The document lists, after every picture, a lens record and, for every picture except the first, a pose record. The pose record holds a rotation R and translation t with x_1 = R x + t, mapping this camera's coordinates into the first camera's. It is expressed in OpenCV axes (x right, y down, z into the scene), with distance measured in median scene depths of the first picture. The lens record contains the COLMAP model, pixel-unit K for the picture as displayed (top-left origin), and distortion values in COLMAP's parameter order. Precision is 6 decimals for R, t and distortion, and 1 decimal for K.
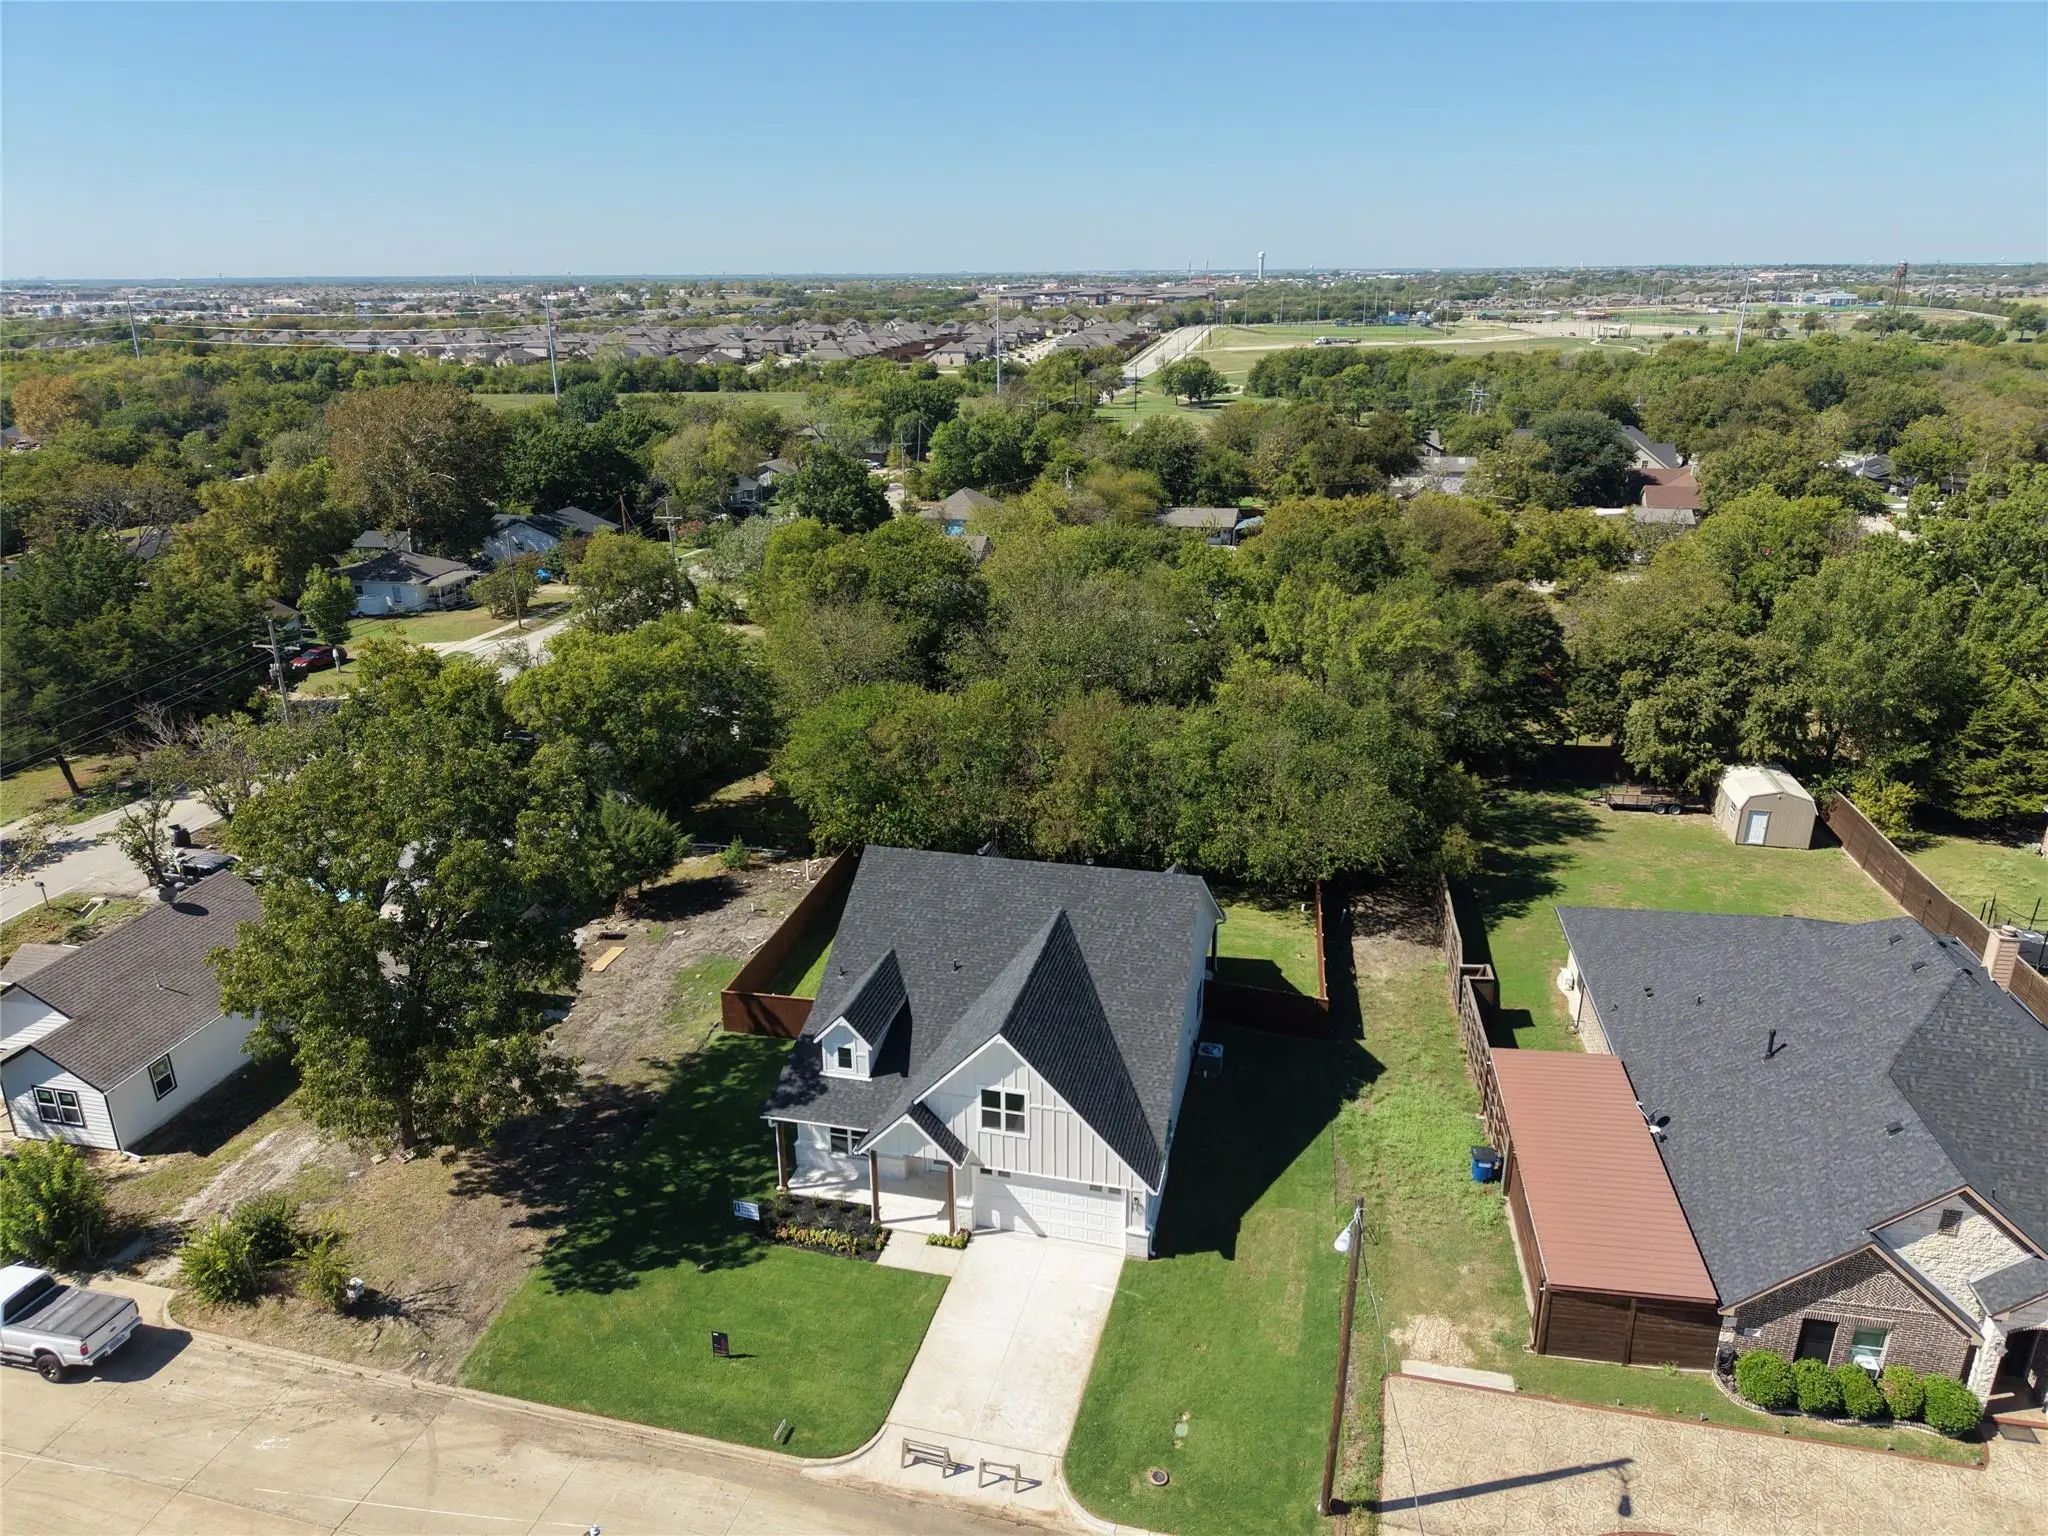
lens RADIAL K [[1361.1, 0, 1017.4], [0, 1361.1, 769.2], [0, 0, 1]] dist [0.040597, -0.039217]
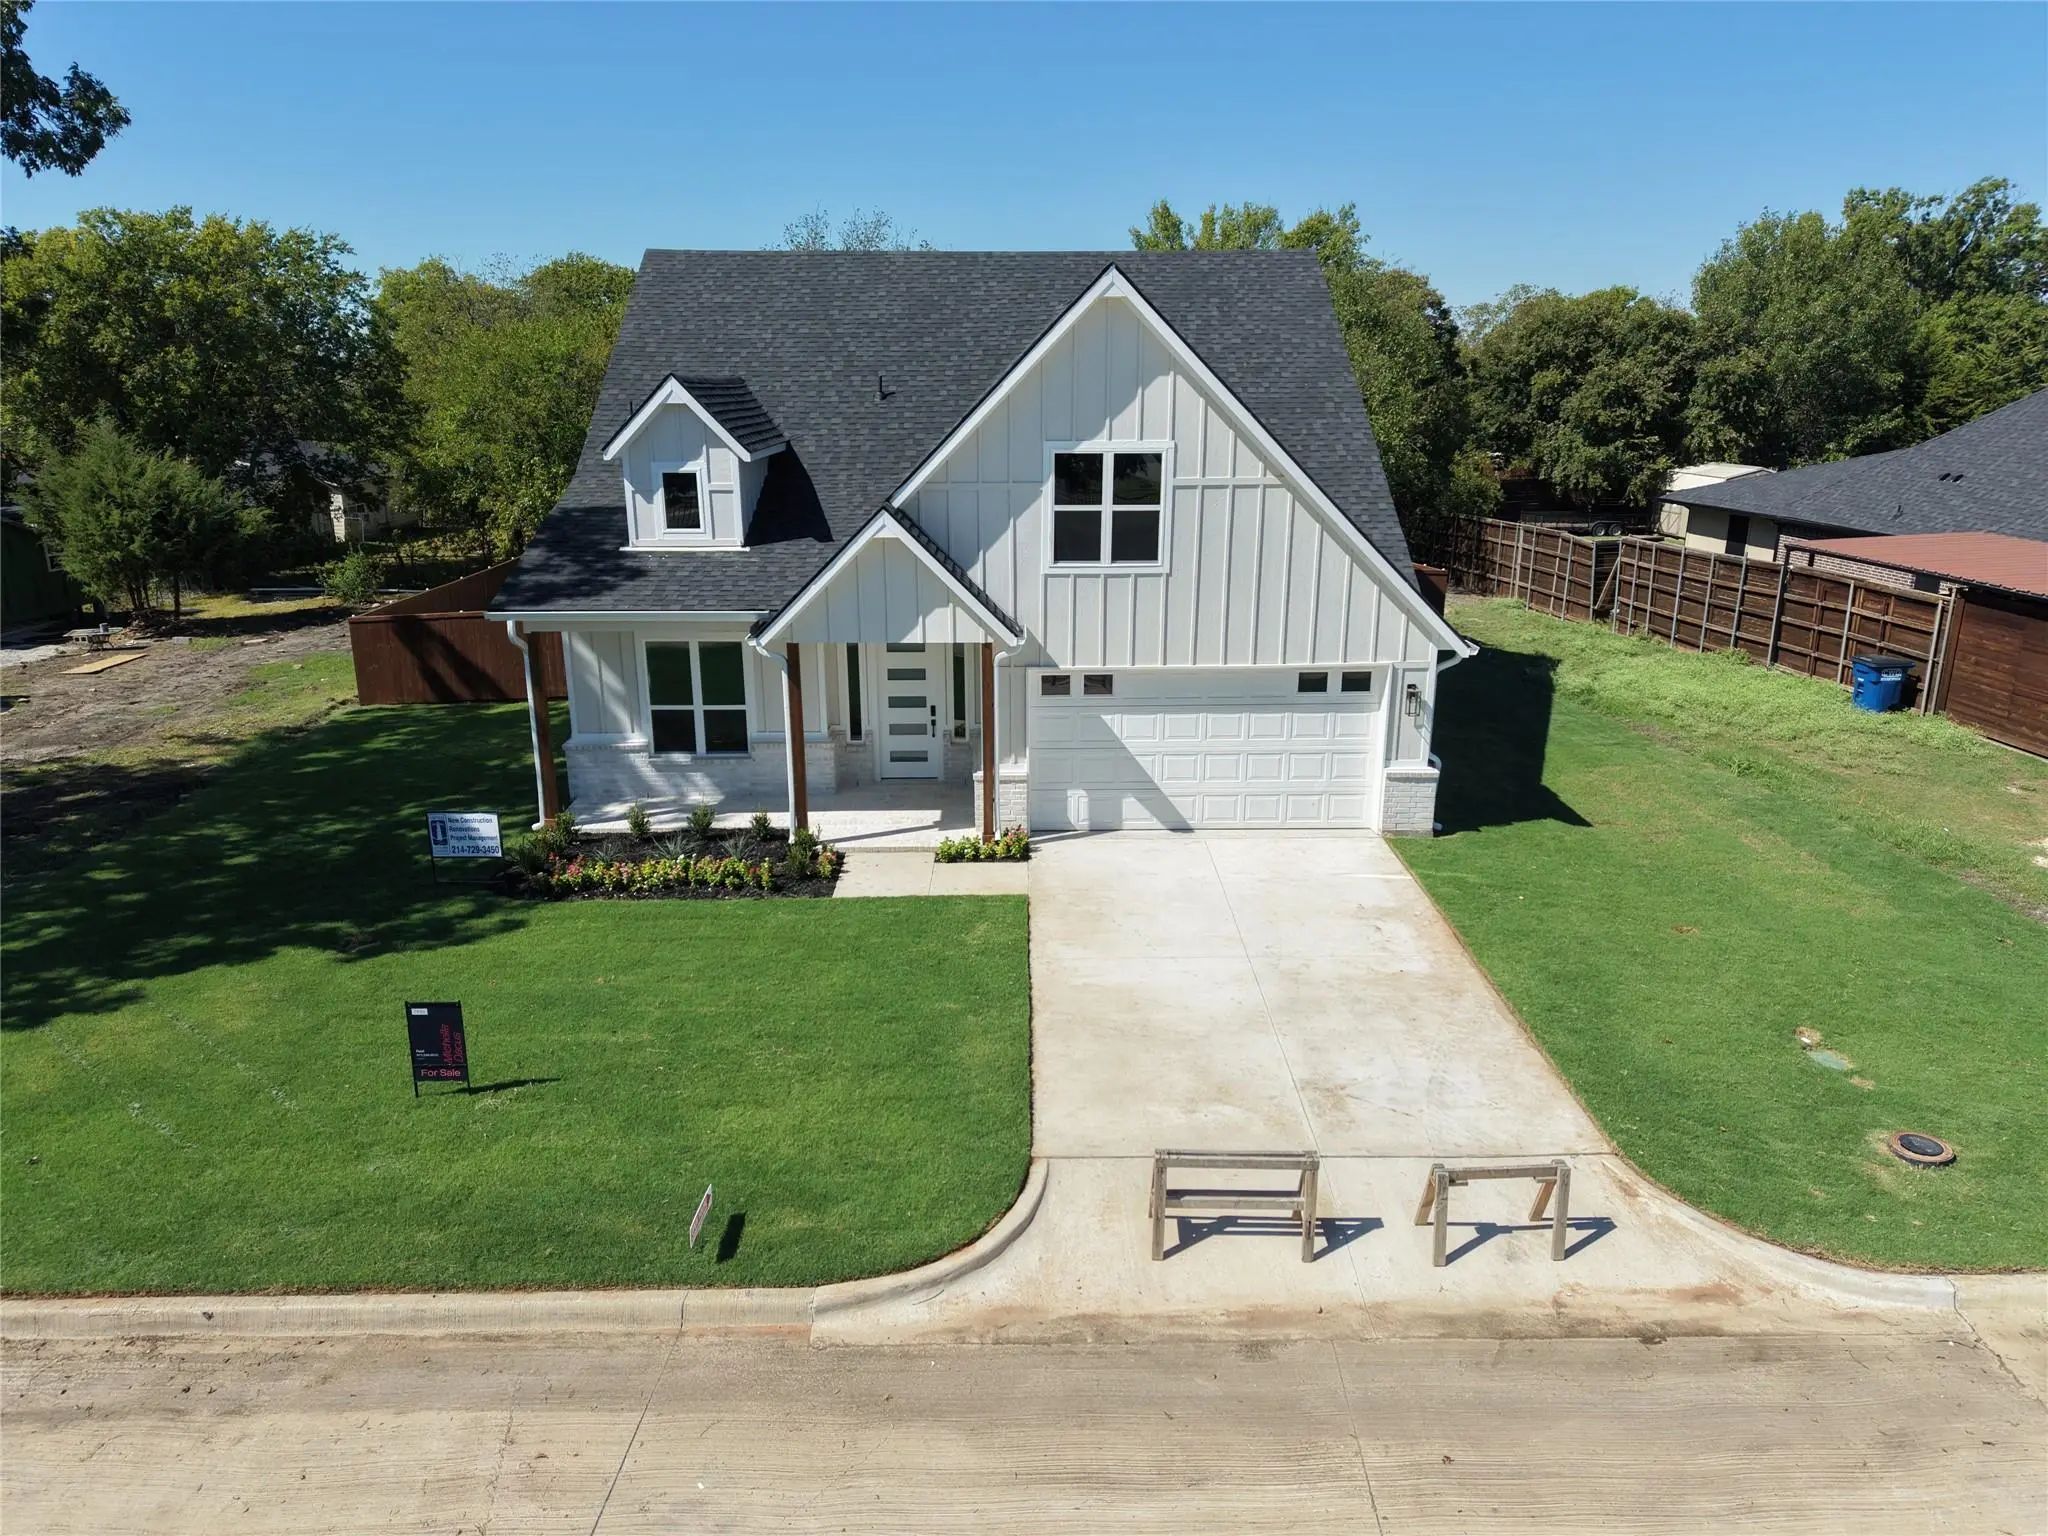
lens RADIAL K [[1361.1, 0, 1017.4], [0, 1361.1, 769.2], [0, 0, 1]] dist [0.040597, -0.039217]
pose [[0.963117, -0.064196, 0.261312, -0.149511], [0.081695, 0.995046, -0.056652, 0.344911], [-0.256381, 0.075910, 0.963590, 0.591202]]
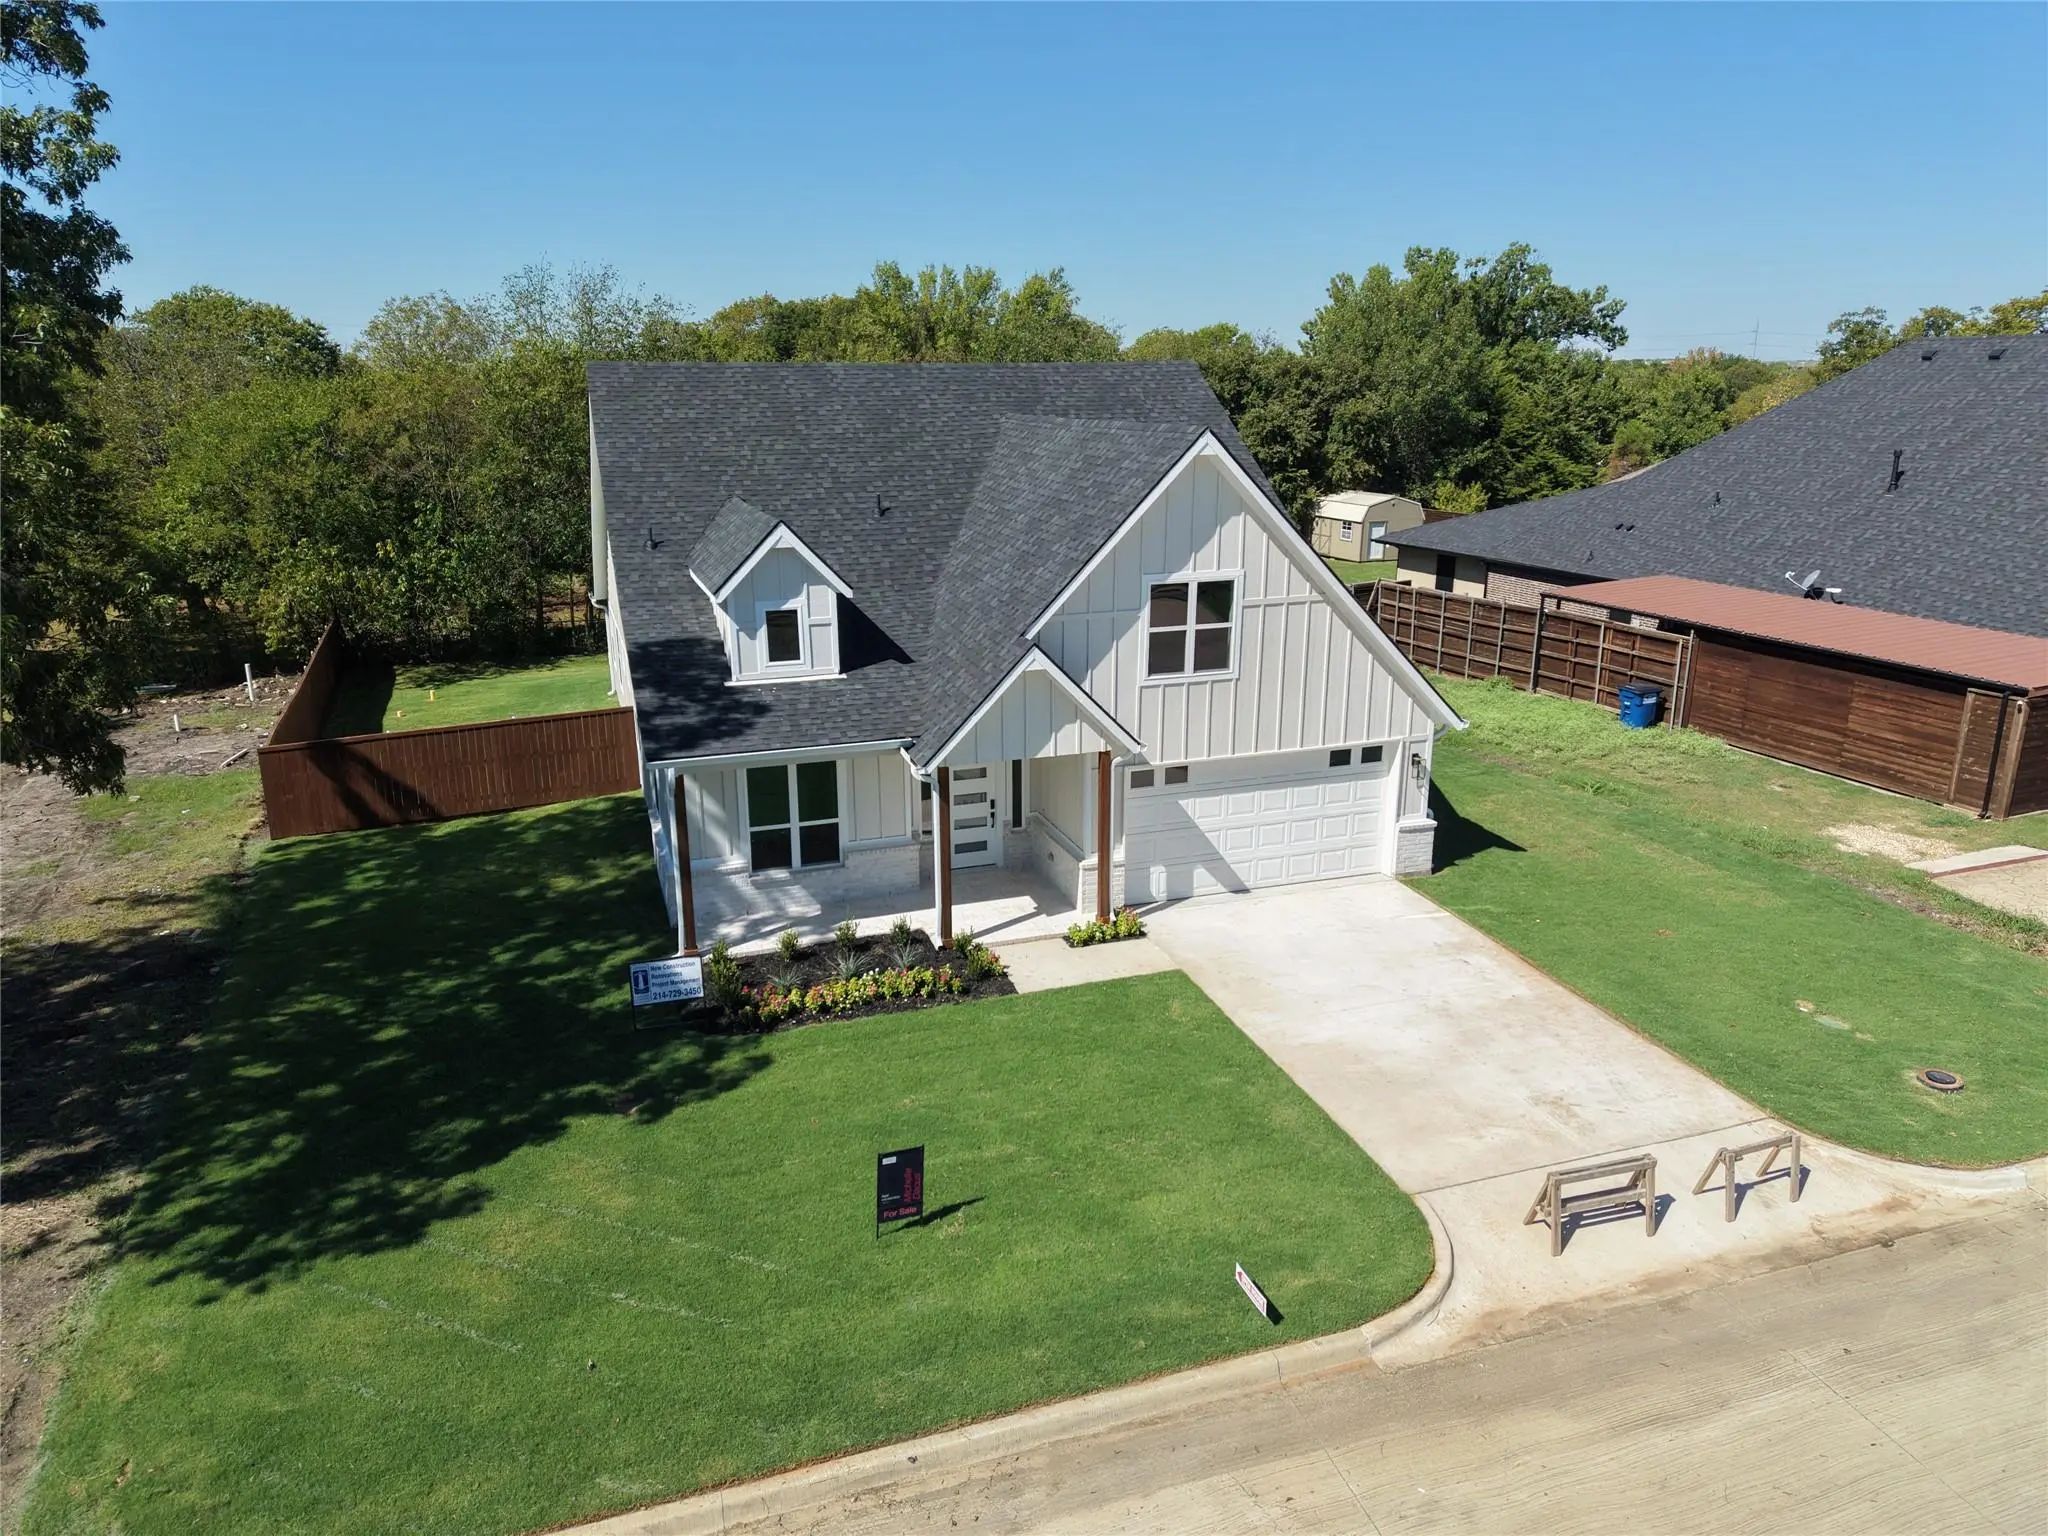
lens RADIAL K [[1361.1, 0, 1017.4], [0, 1361.1, 769.2], [0, 0, 1]] dist [0.040597, -0.039217]
pose [[0.835070, -0.144503, 0.530827, -0.324657], [0.181432, 0.983243, -0.017758, 0.291444], [-0.519366, 0.111138, 0.847294, 0.606014]]
